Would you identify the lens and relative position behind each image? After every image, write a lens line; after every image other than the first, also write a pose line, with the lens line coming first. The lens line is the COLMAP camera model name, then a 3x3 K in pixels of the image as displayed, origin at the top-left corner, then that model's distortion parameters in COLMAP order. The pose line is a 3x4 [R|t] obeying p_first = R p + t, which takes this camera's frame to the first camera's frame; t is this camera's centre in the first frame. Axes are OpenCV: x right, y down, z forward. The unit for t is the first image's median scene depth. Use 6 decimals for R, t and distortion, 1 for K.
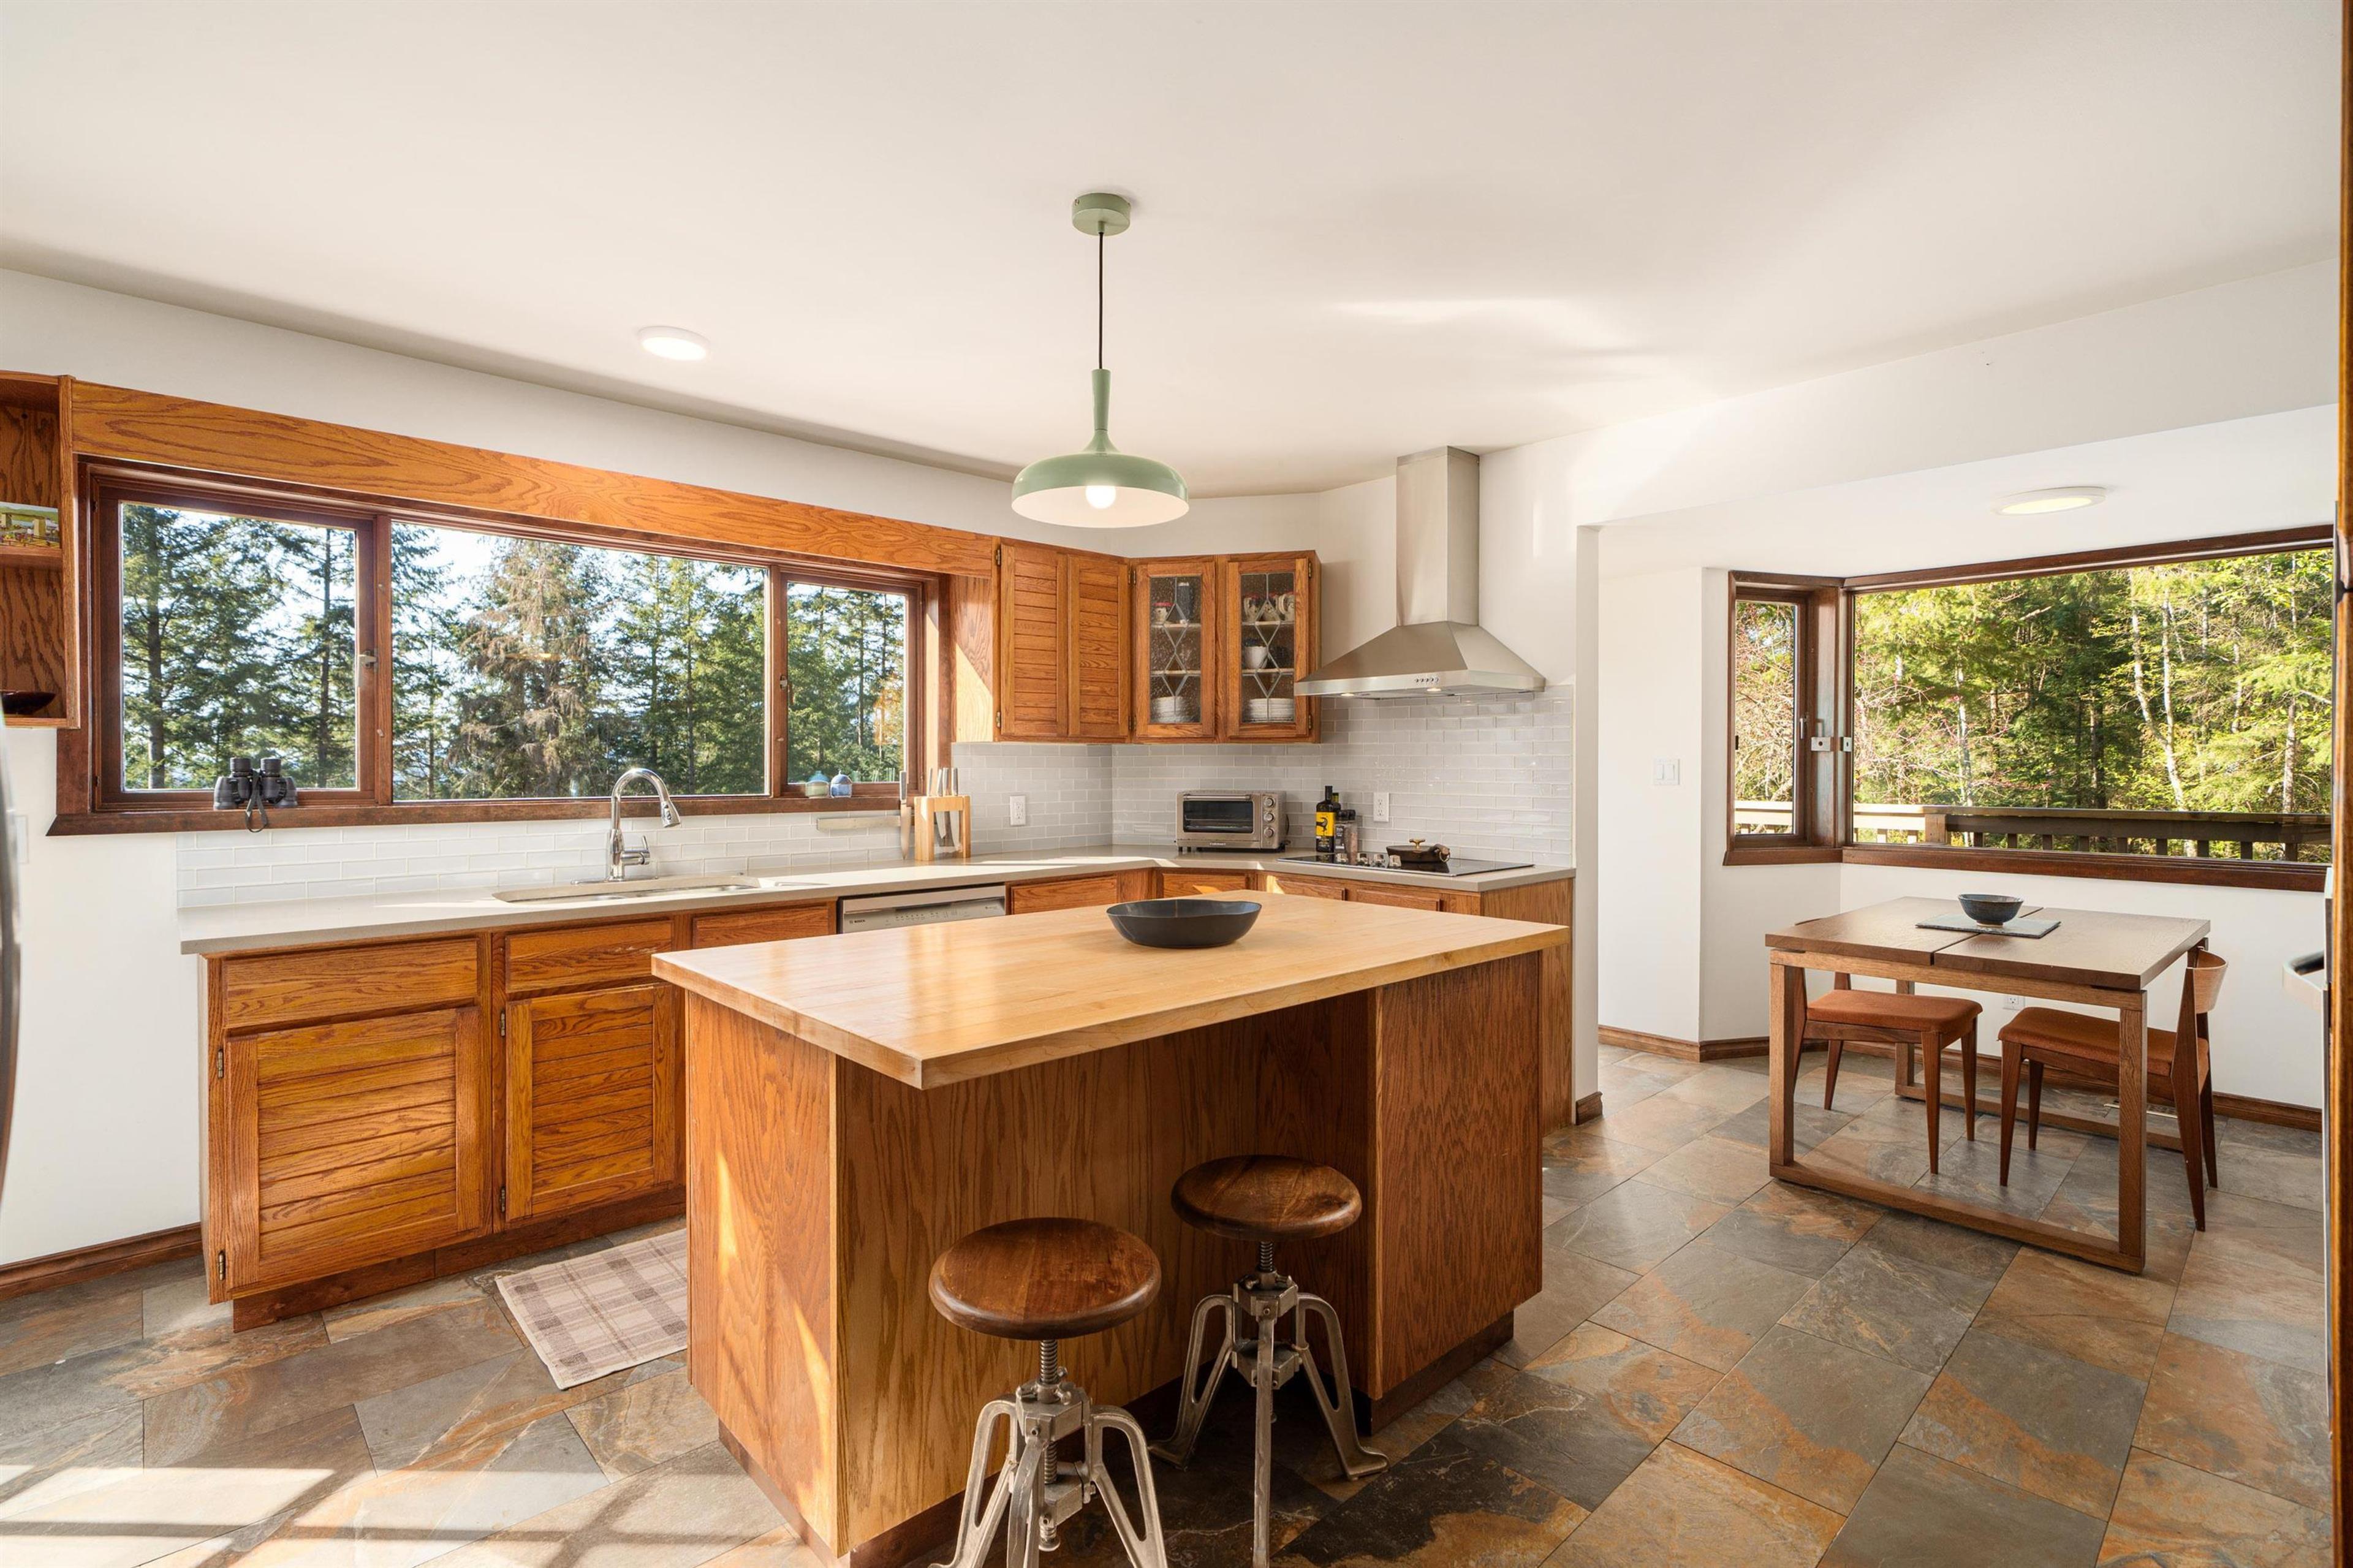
lens RADIAL K [[1088.7, 0, 1170.4], [0, 1088.7, 762.0], [0, 0, 1]] dist [0.003362, 0.000314]
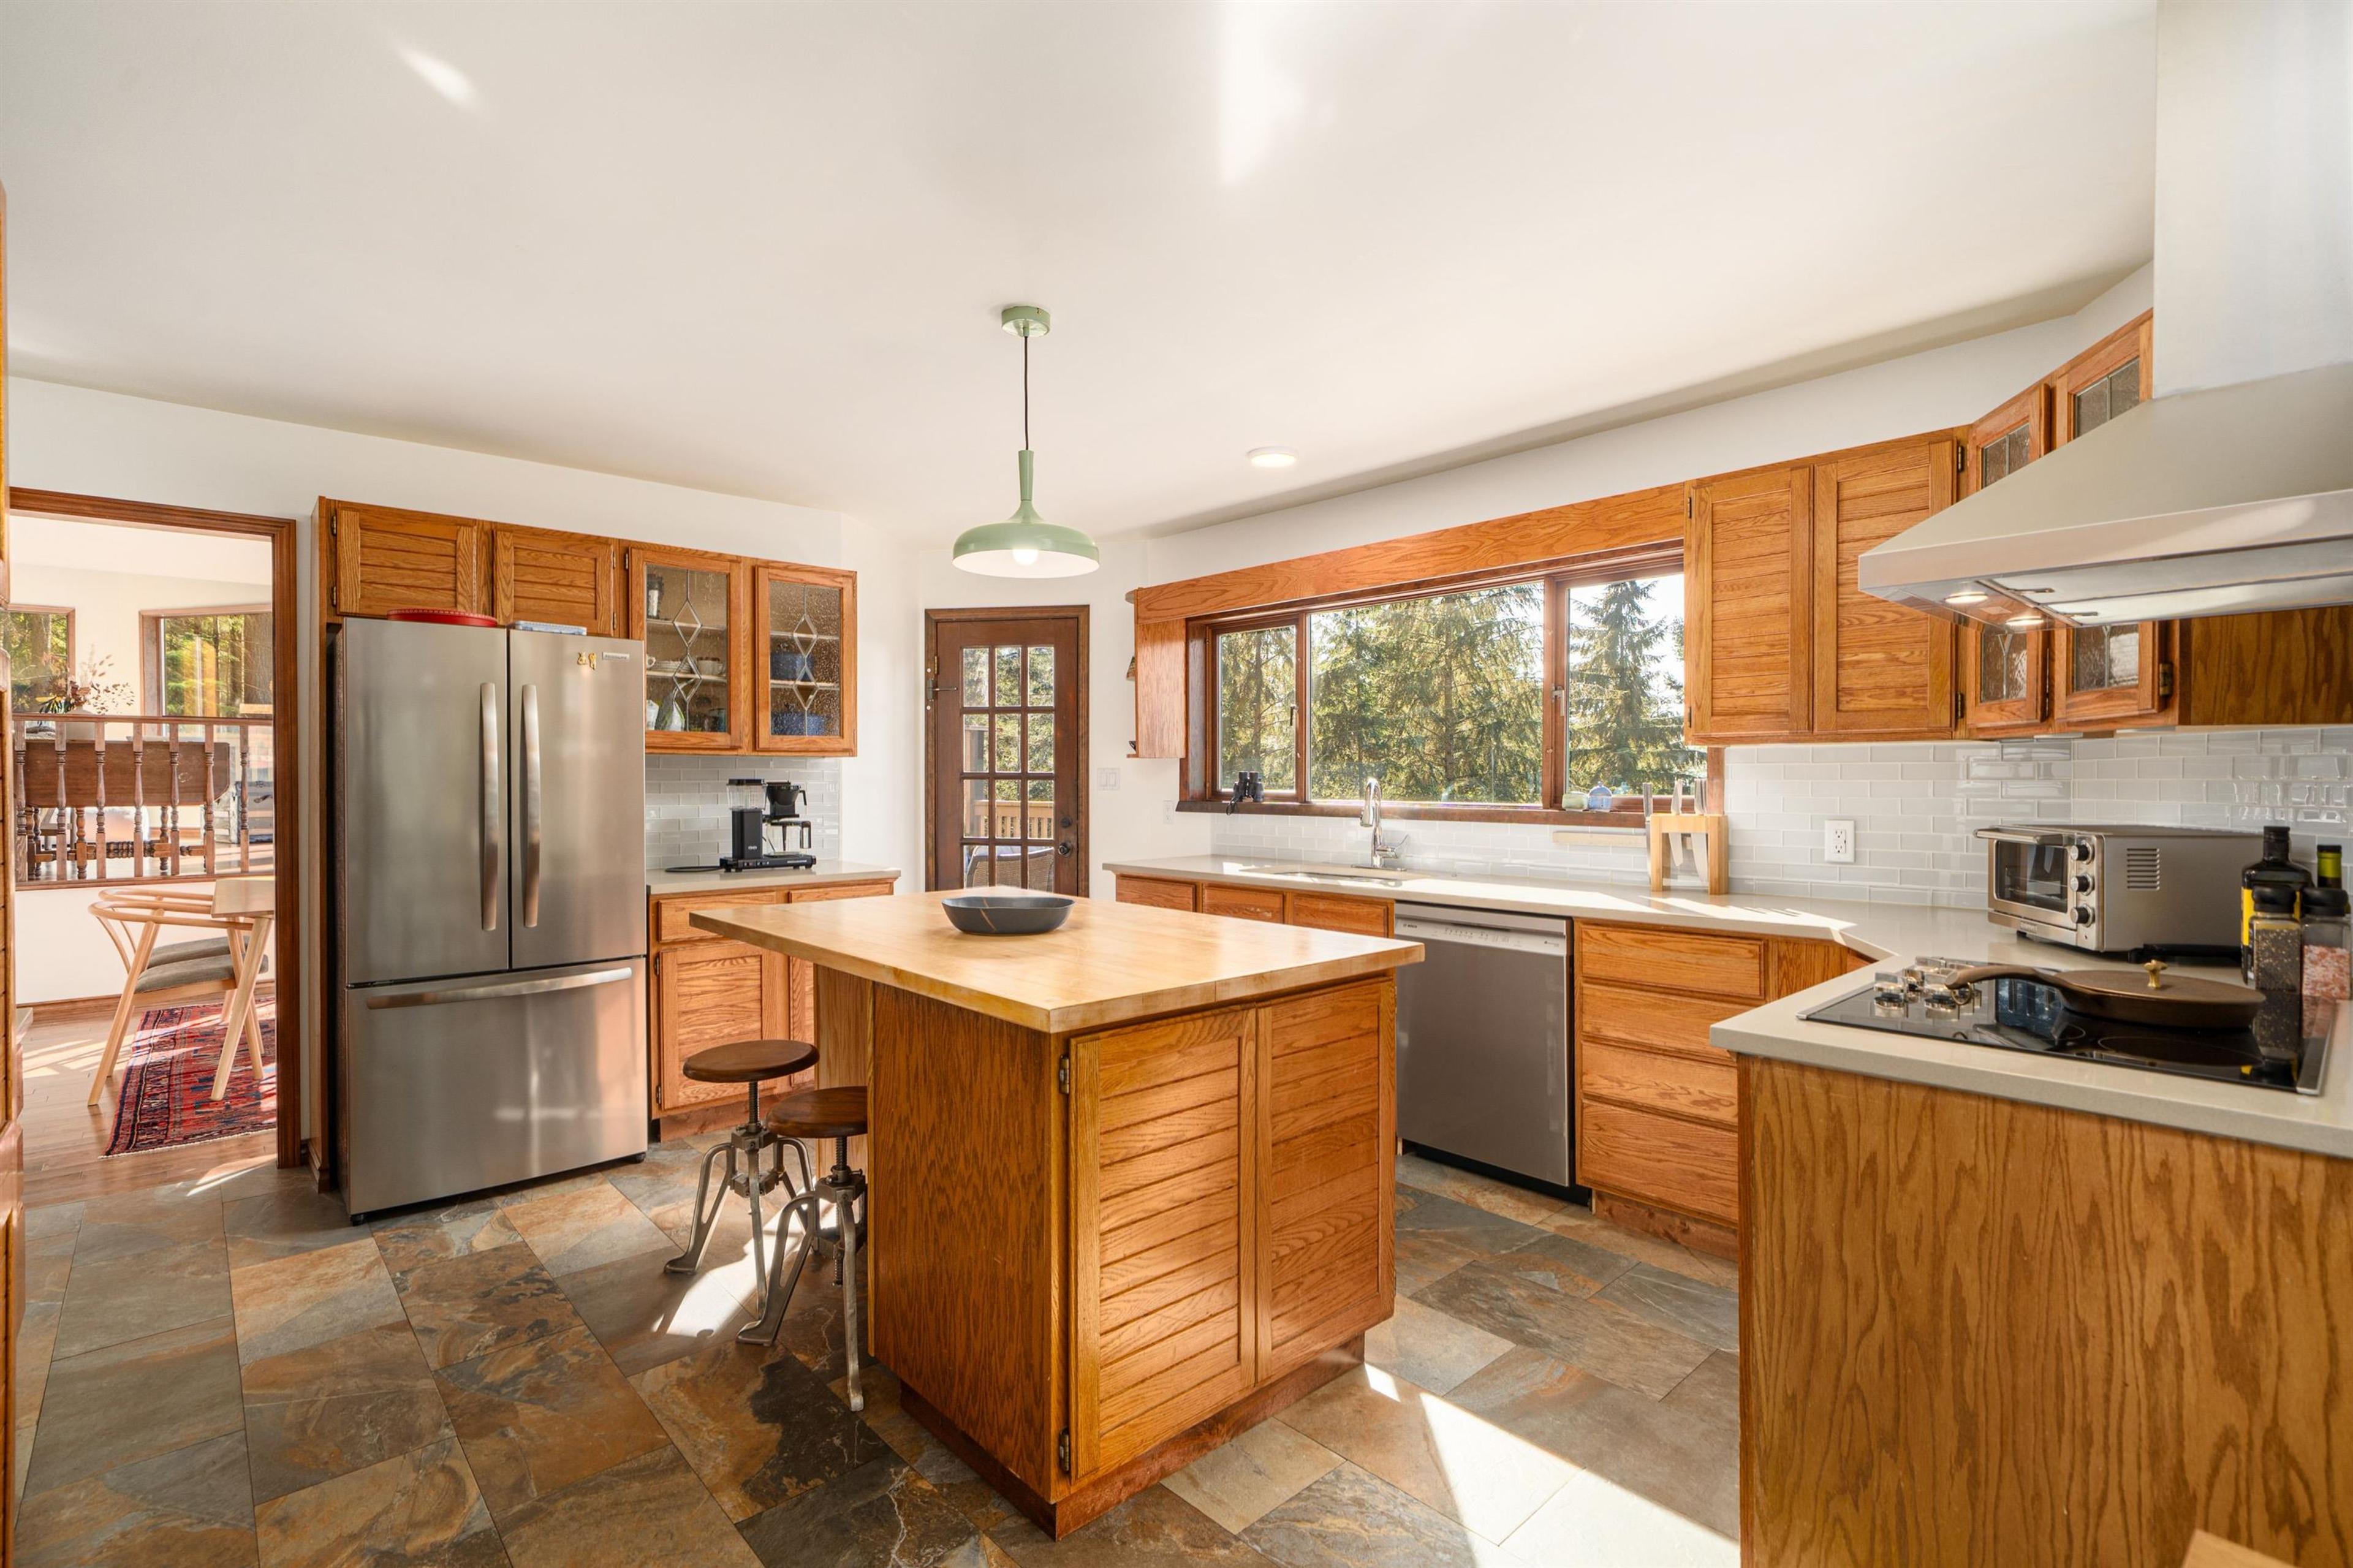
lens RADIAL K [[1098.2, 0, 1176.5], [0, 1098.2, 784.0], [0, 0, 1]] dist [0.003454, 0.000168]
pose [[-0.010783, 0.005875, -0.999925, 0.603494], [0.005115, 0.999970, 0.005820, 0.002010], [0.999929, -0.005052, -0.010813, 0.617675]]
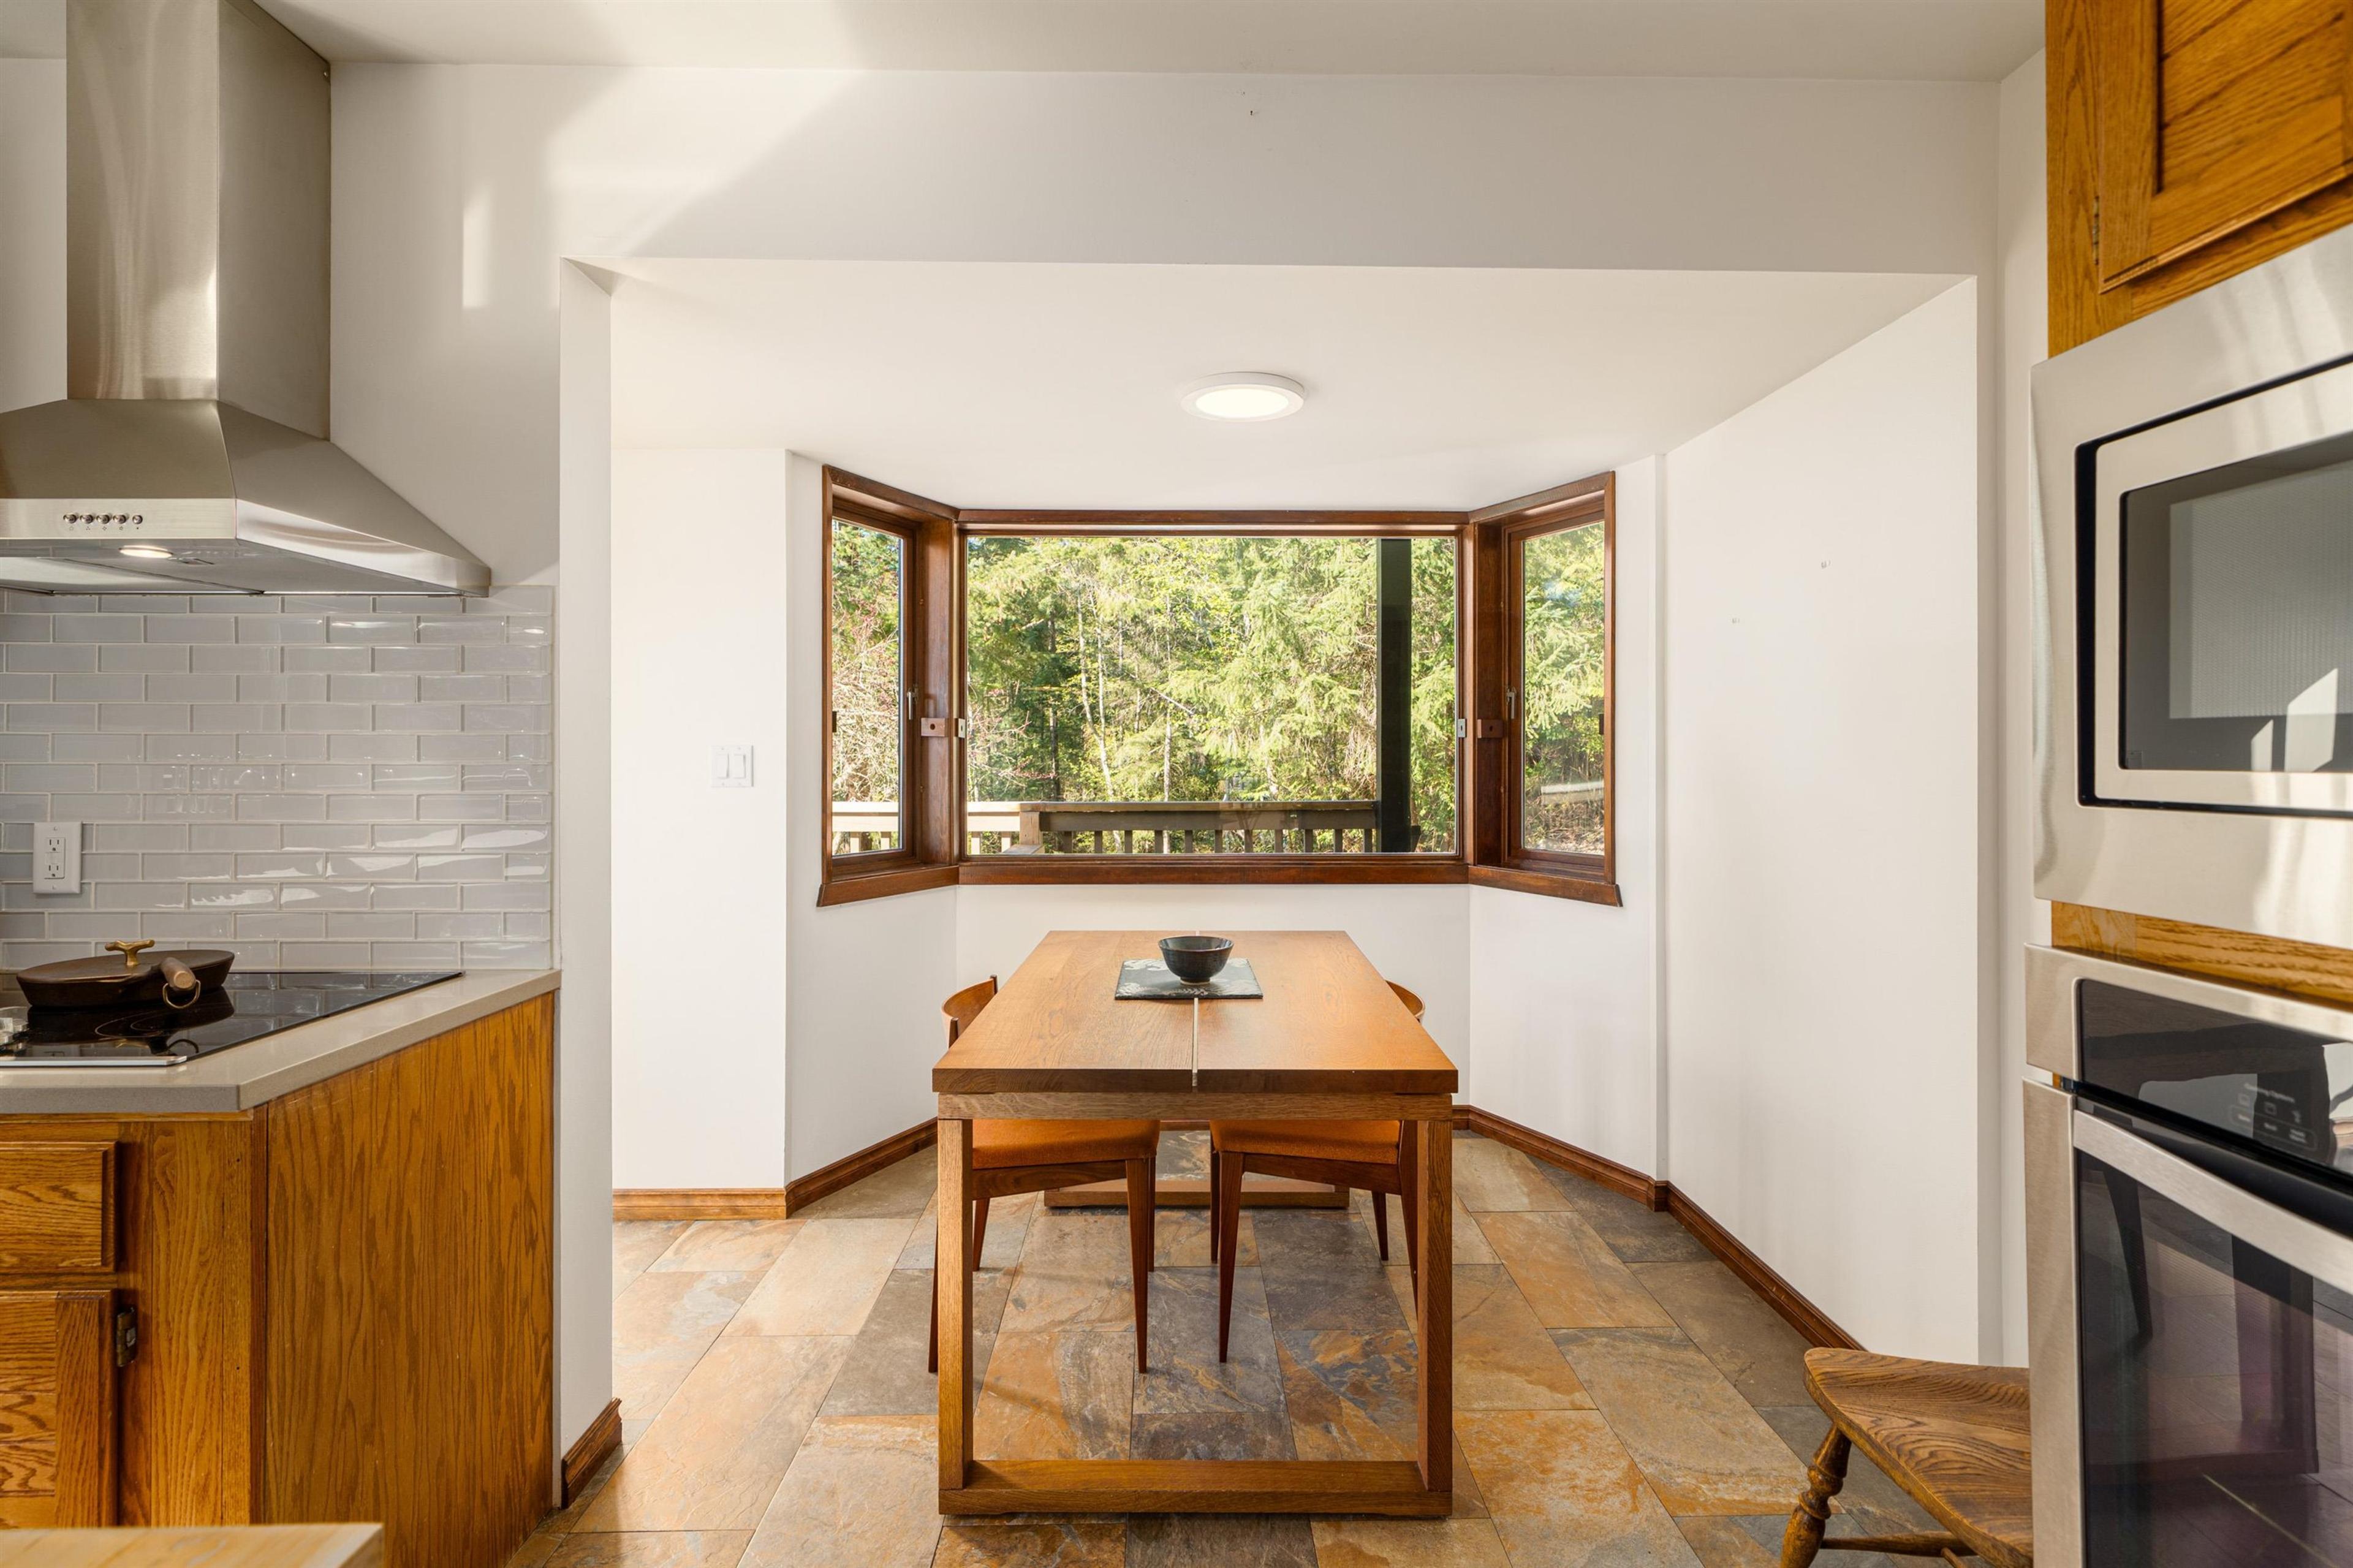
lens RADIAL K [[1088.7, 0, 1170.4], [0, 1088.7, 762.0], [0, 0, 1]] dist [0.003362, 0.000314]
pose [[0.677195, -0.004700, 0.735789, 0.180032], [-0.000030, 0.999979, 0.006414, 0.003122], [-0.735804, -0.004366, 0.677181, 0.428884]]
